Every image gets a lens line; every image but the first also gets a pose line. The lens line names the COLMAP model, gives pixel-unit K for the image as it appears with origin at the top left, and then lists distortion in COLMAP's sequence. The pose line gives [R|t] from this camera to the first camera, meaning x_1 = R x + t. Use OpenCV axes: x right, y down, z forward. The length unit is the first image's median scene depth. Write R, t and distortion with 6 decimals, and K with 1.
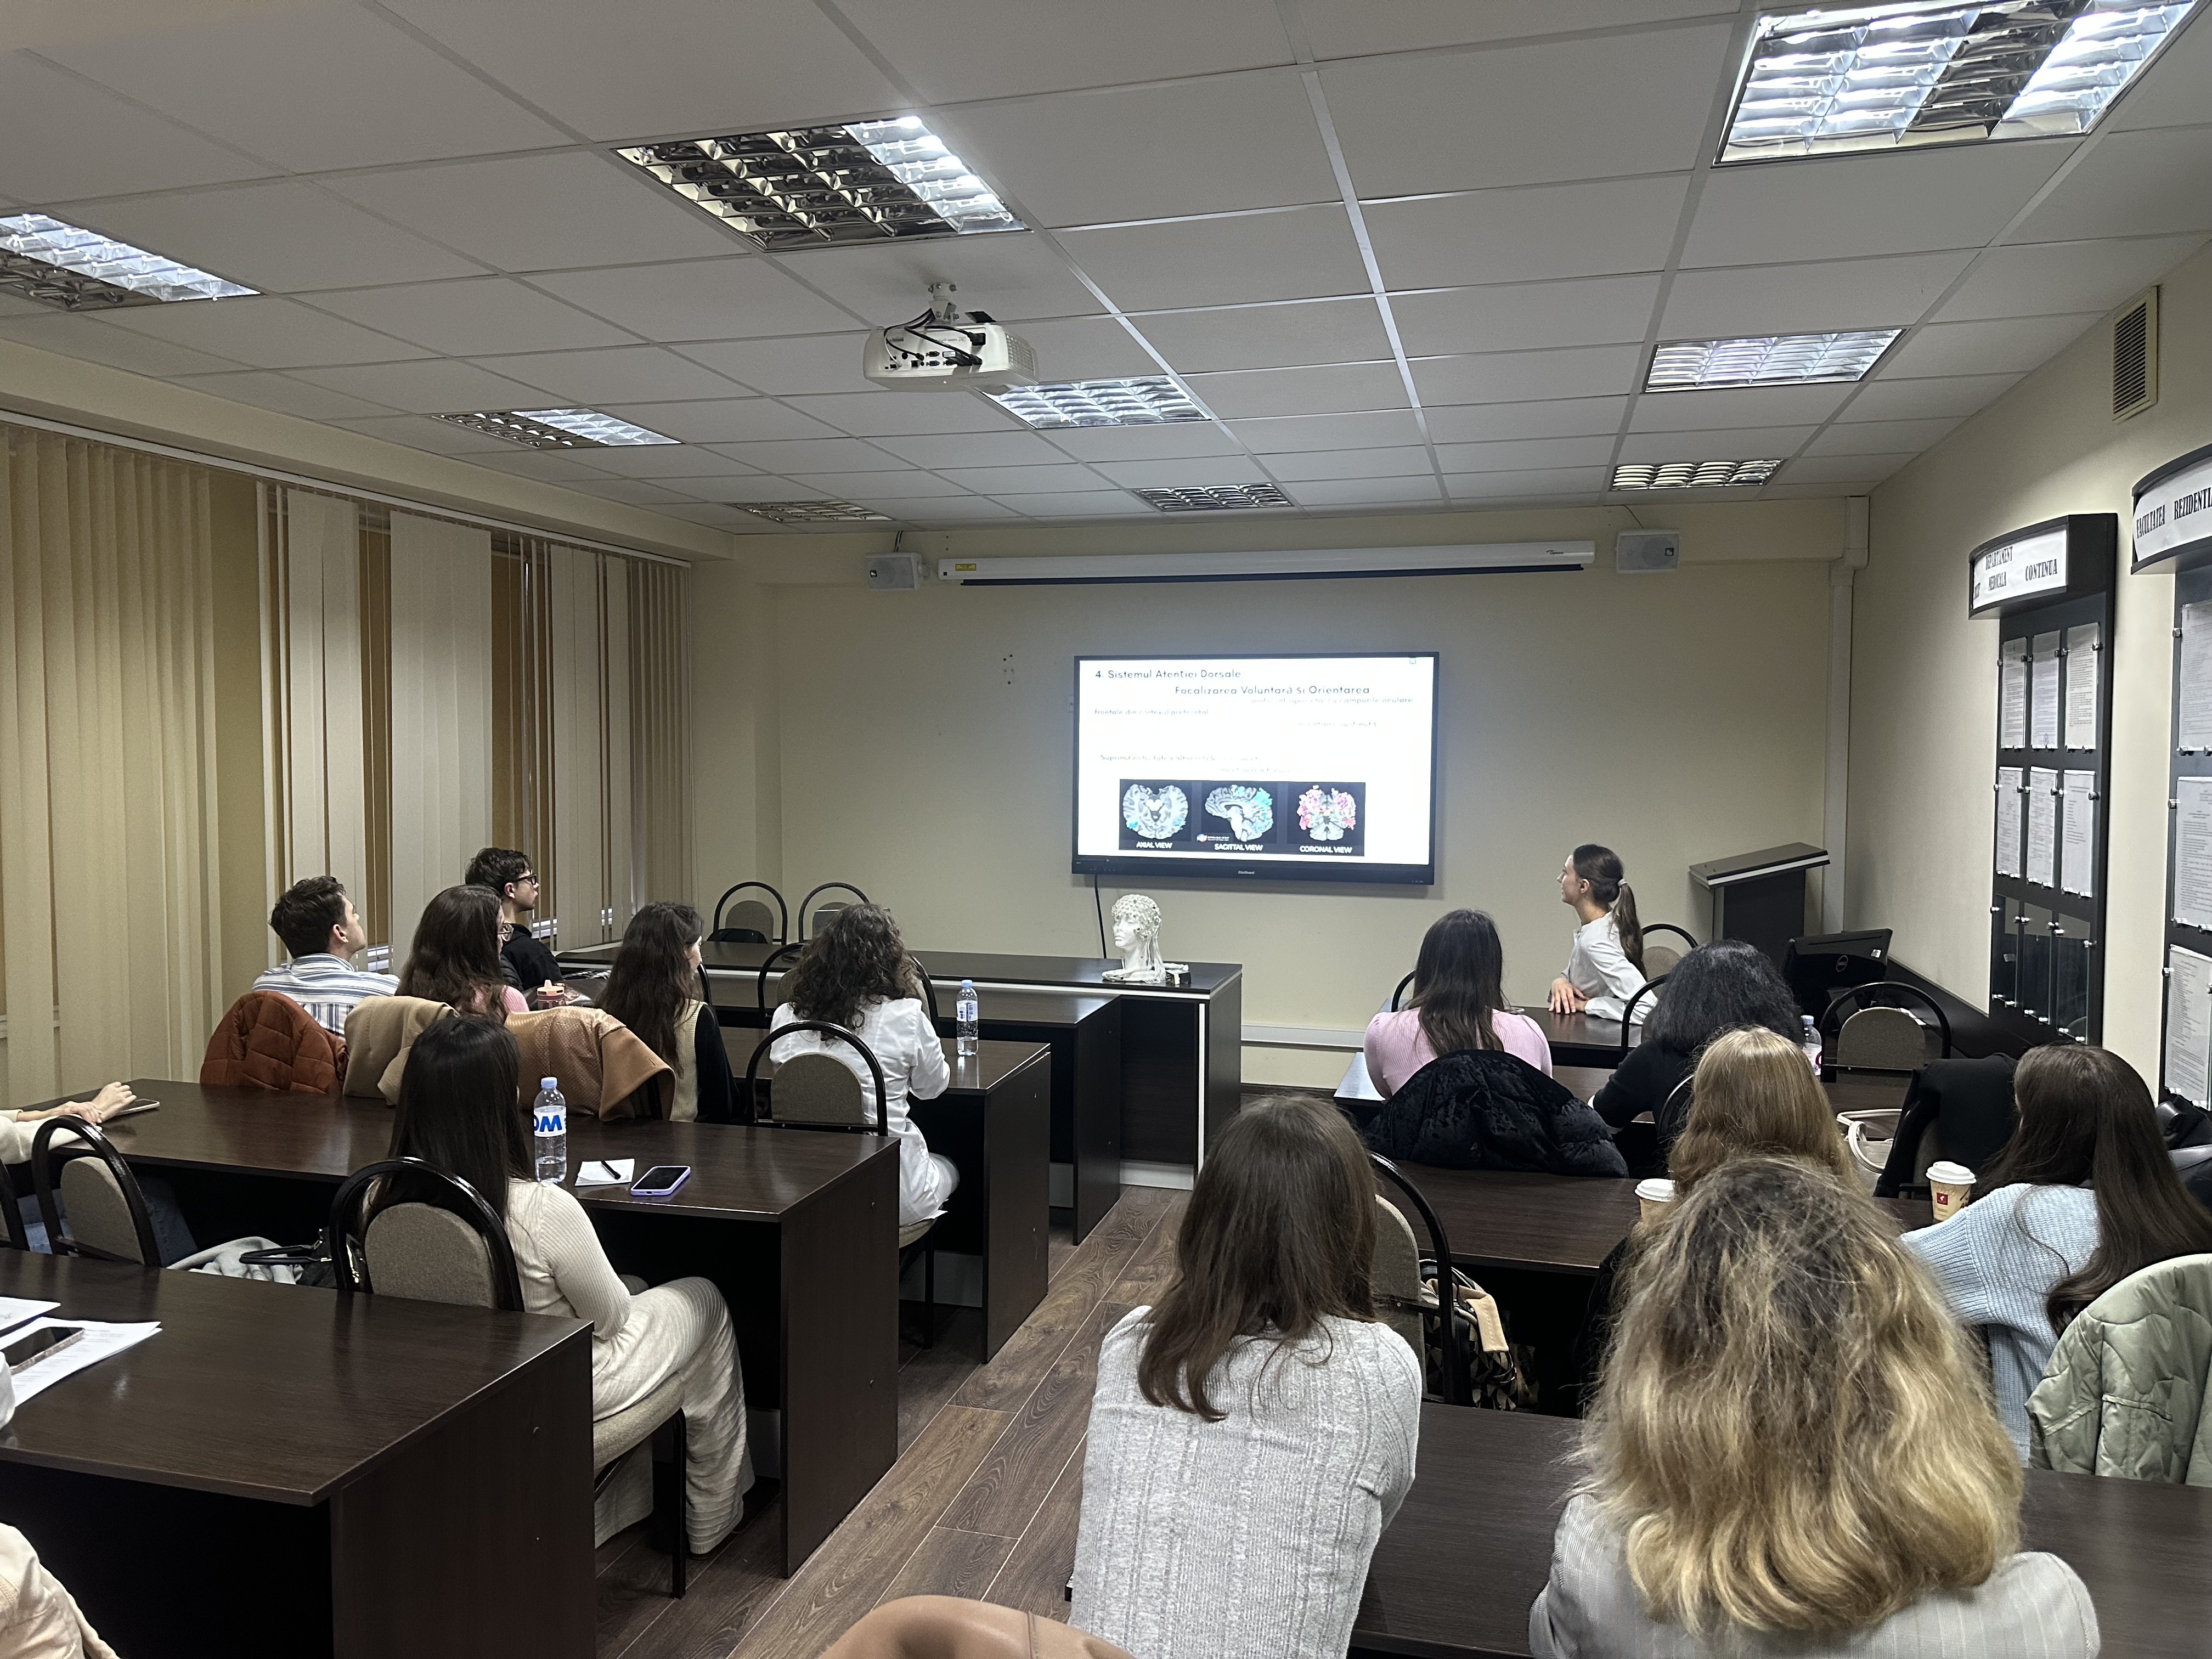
lens RADIAL K [[1566.7, 0, 1108.1], [0, 1566.7, 836.6], [0, 0, 1]] dist [0.063191, -0.081971]
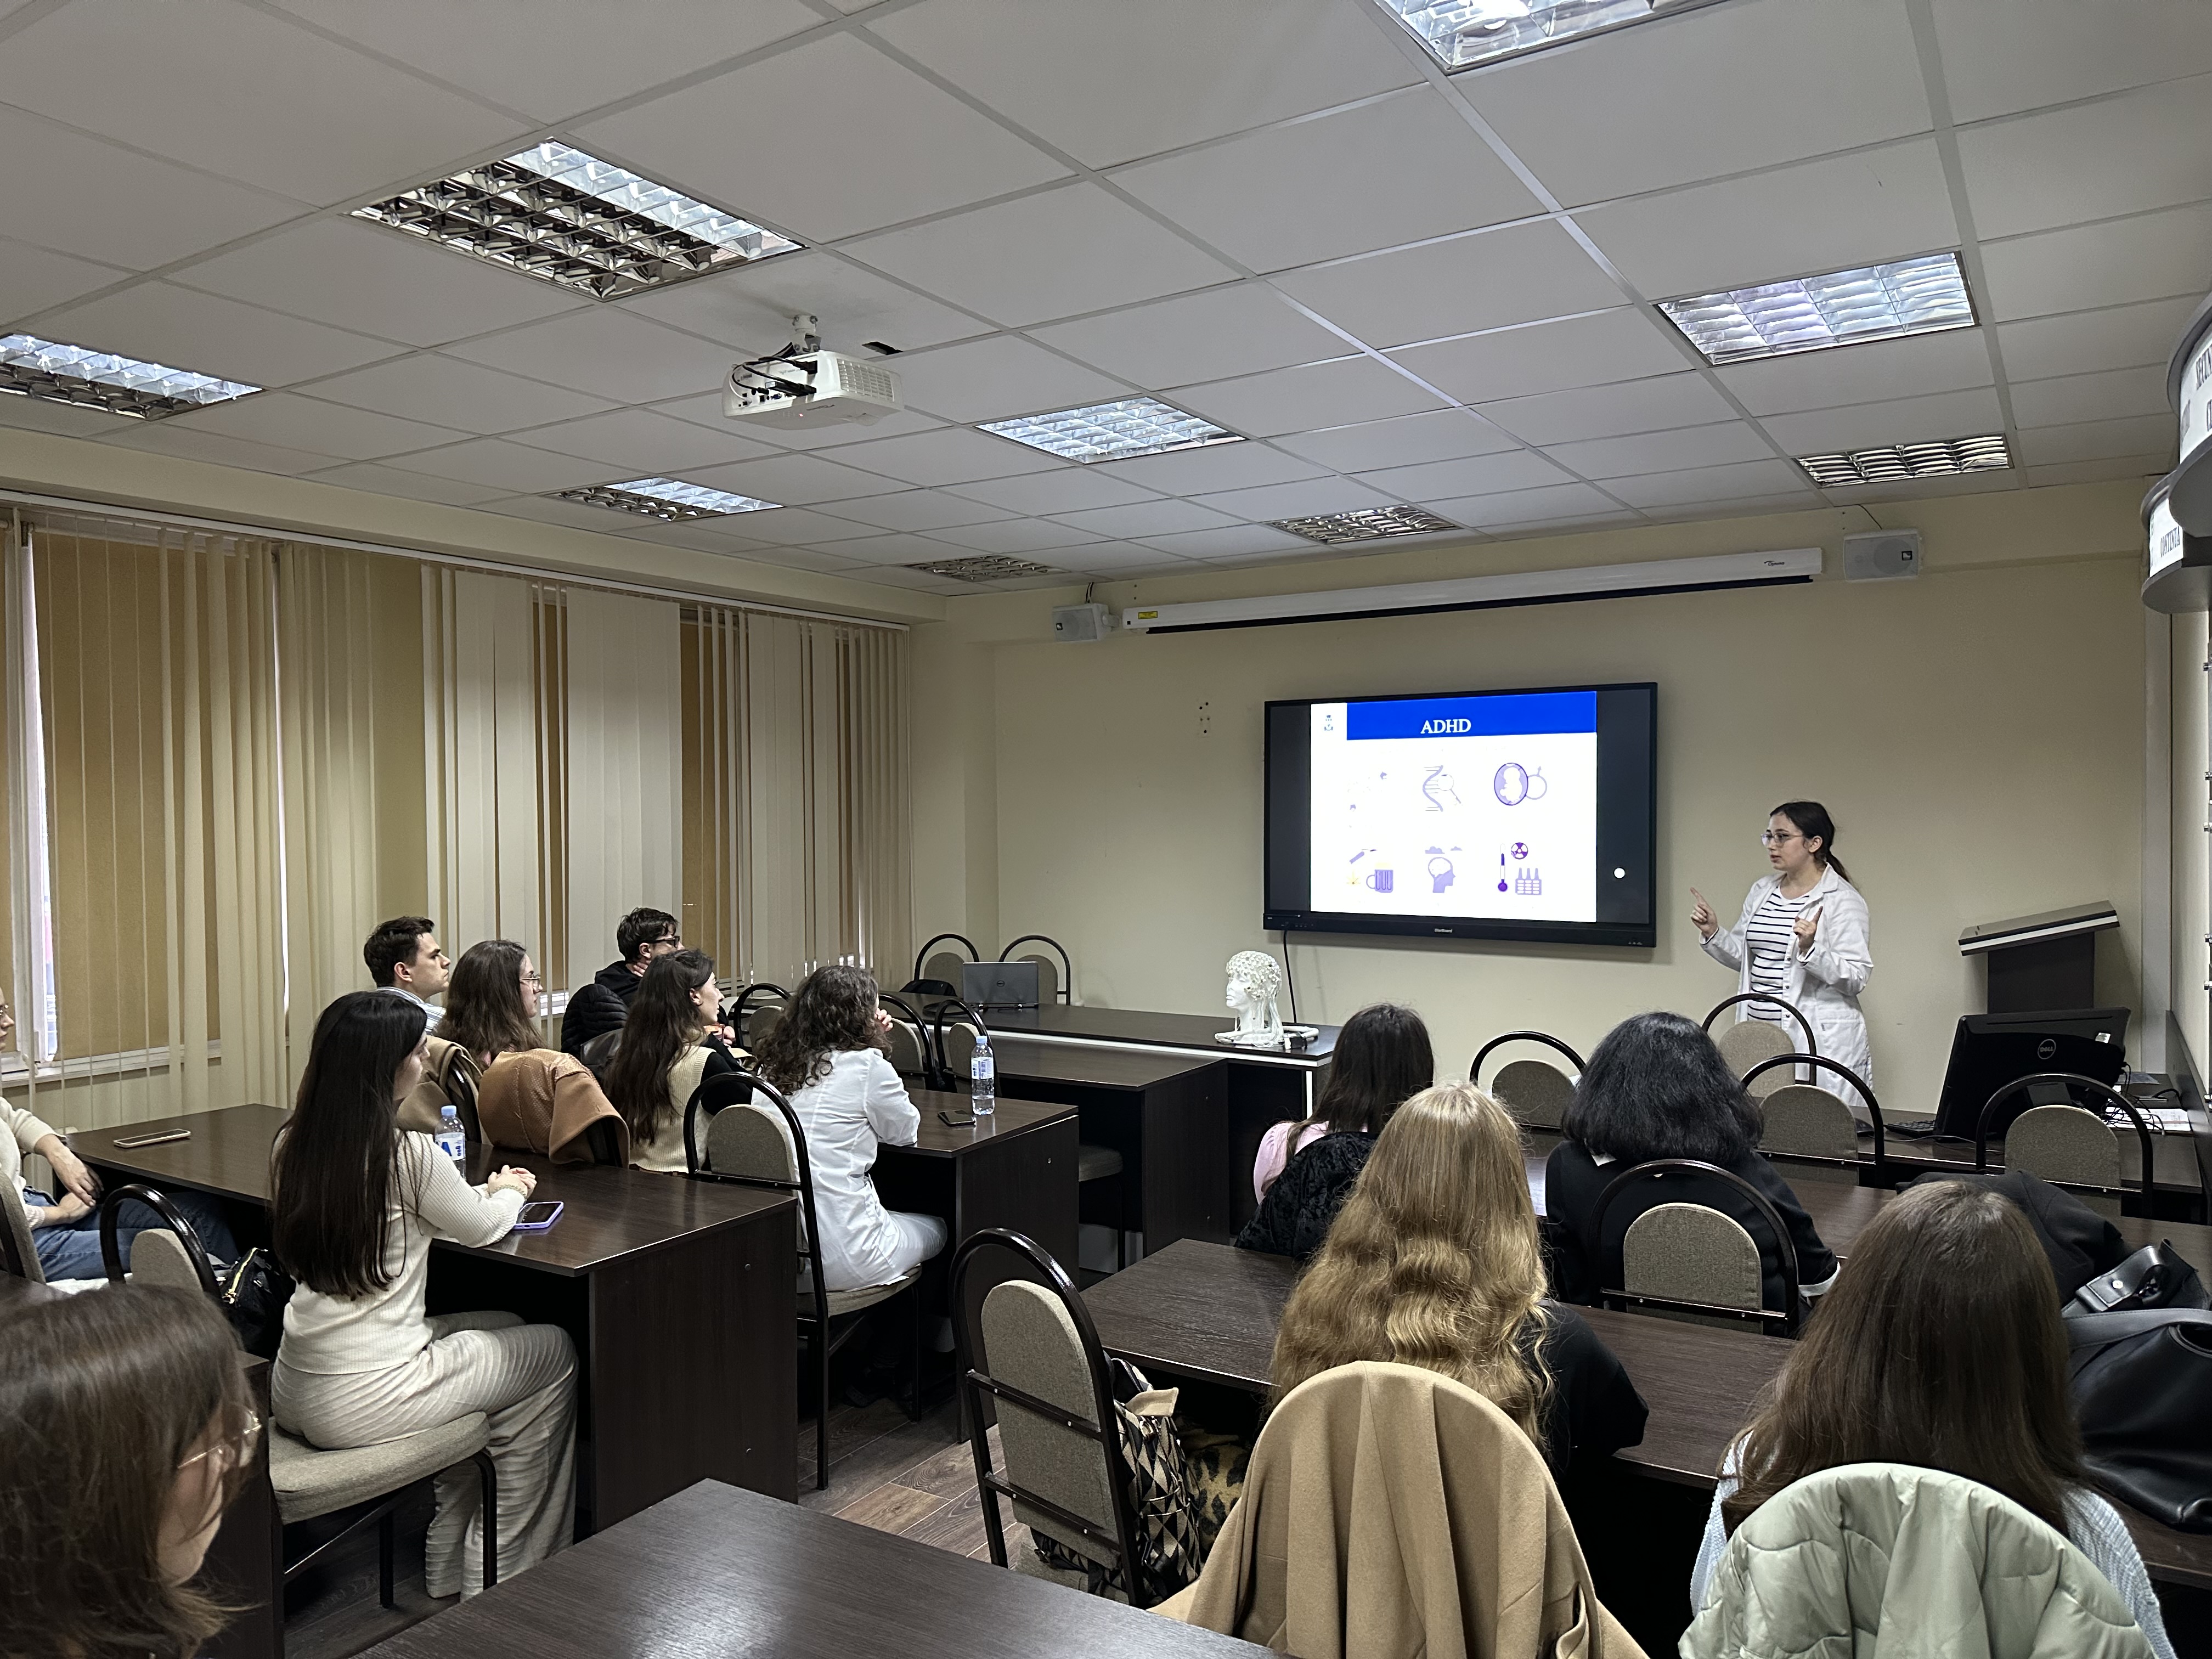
lens RADIAL K [[1566.7, 0, 1108.1], [0, 1566.7, 836.6], [0, 0, 1]] dist [0.063191, -0.081971]
pose [[0.956362, -0.007292, -0.292094, 0.237445], [-0.004070, 0.999259, -0.038273, 0.005380], [0.292157, 0.037791, 0.955624, 0.088789]]
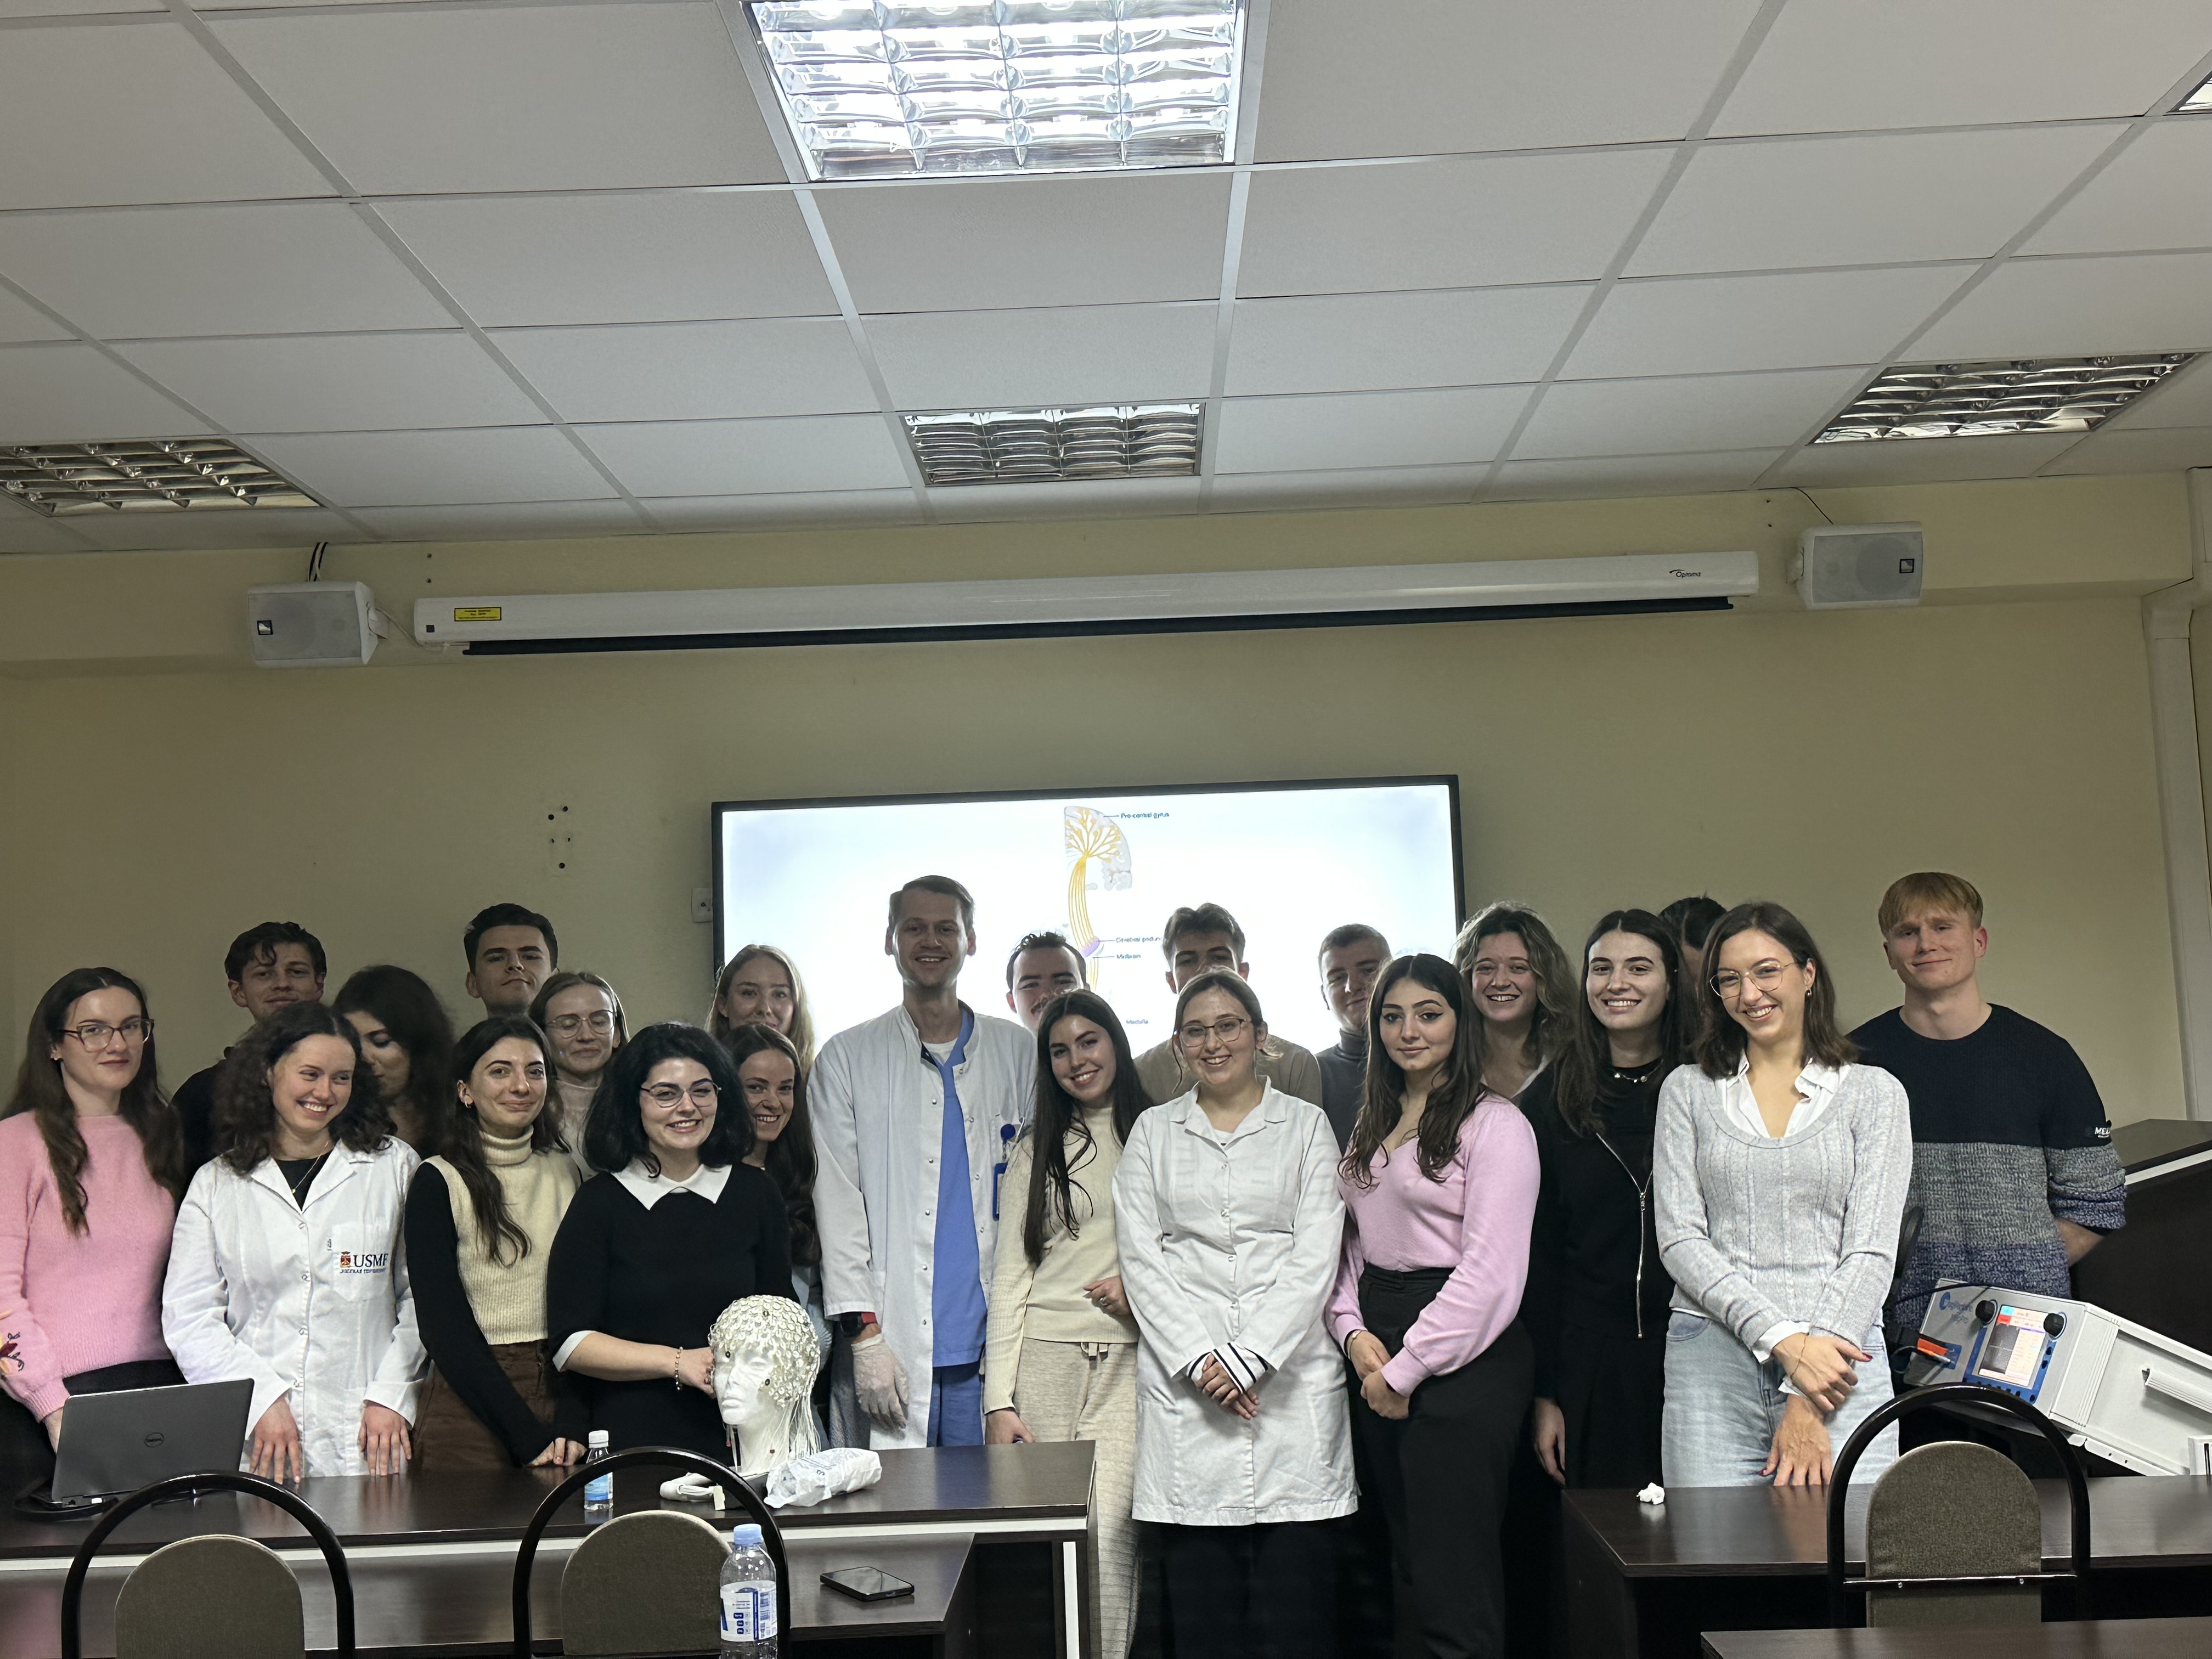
lens RADIAL K [[2550.6, 0, 1106.0], [0, 2550.6, 829.5], [0, 0, 1]] dist [0.072709, 0.019395]
pose [[0.961836, -0.017588, 0.273061, -0.167475], [0.060765, 0.986743, -0.150484, 0.023303], [-0.266795, 0.161334, 0.950154, 0.335213]]
